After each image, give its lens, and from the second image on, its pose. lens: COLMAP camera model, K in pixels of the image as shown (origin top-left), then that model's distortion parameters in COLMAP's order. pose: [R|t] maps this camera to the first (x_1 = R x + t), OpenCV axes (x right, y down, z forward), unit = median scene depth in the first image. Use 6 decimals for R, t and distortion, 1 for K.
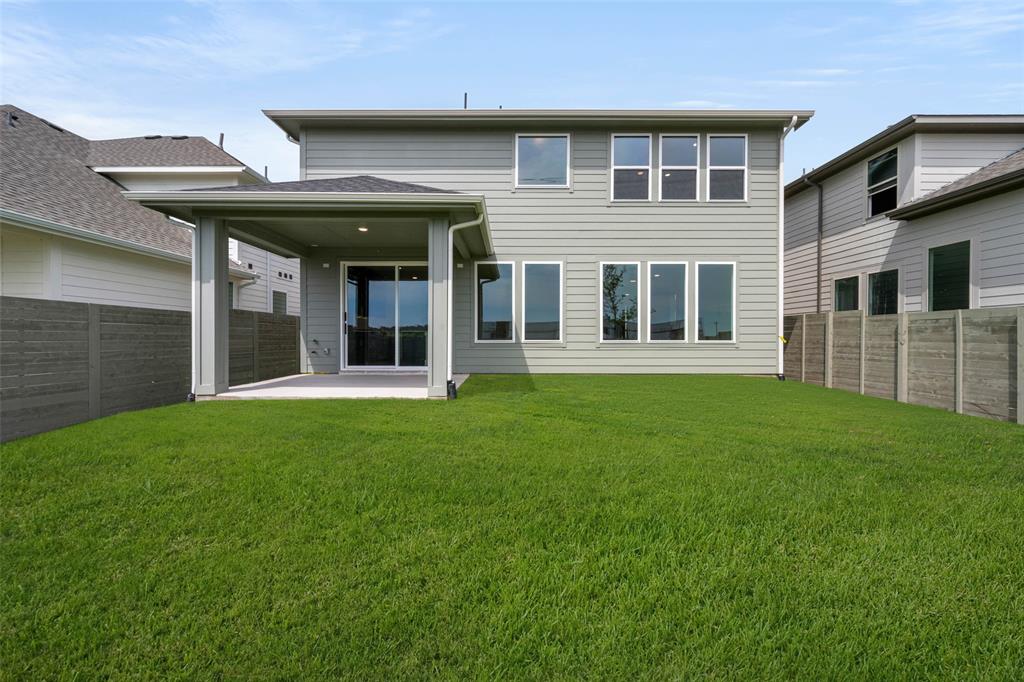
lens RADIAL K [[398.1, 0, 514.5], [0, 398.1, 343.3], [0, 0, 1]] dist [-0.001120, 0.000856]
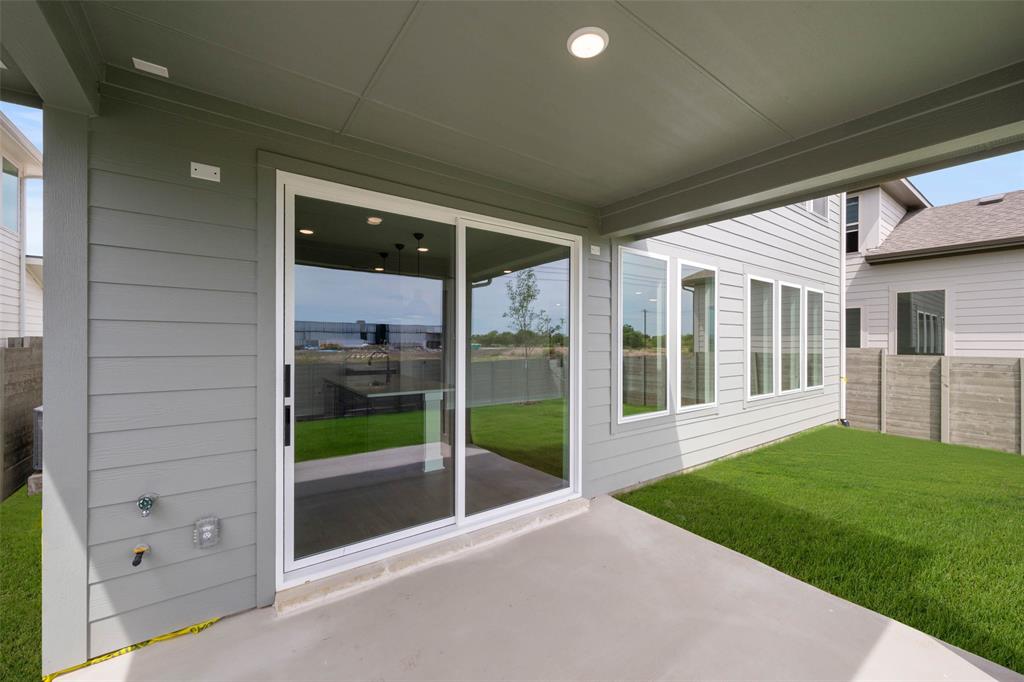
lens RADIAL K [[398.1, 0, 511.1], [0, 398.1, 340.6], [0, 0, 1]] dist [-0.001120, 0.000856]
pose [[0.814605, 0.004711, 0.579998, -0.464583], [0.002675, 0.999926, -0.011880, -0.091533], [-0.580011, 0.011229, 0.814532, 0.703042]]
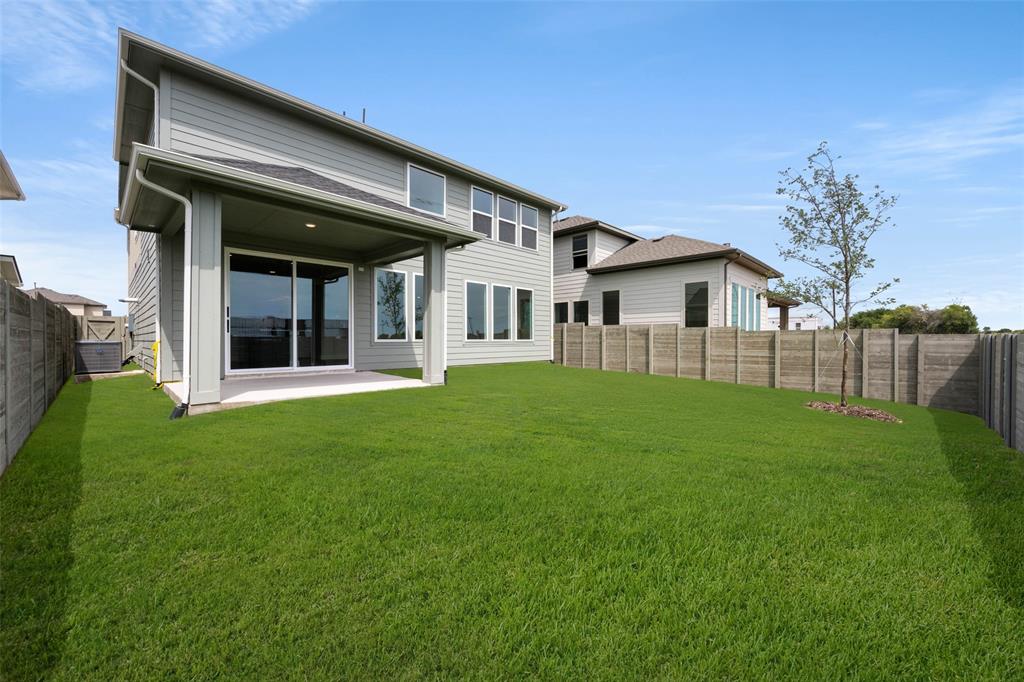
lens RADIAL K [[398.1, 0, 511.5], [0, 398.1, 342.4], [0, 0, 1]] dist [-0.001120, 0.000856]
pose [[0.699956, -0.005709, 0.714163, -0.616481], [0.010884, 0.999937, -0.002675, 0.006853], [-0.714103, 0.009645, 0.699974, -0.025284]]
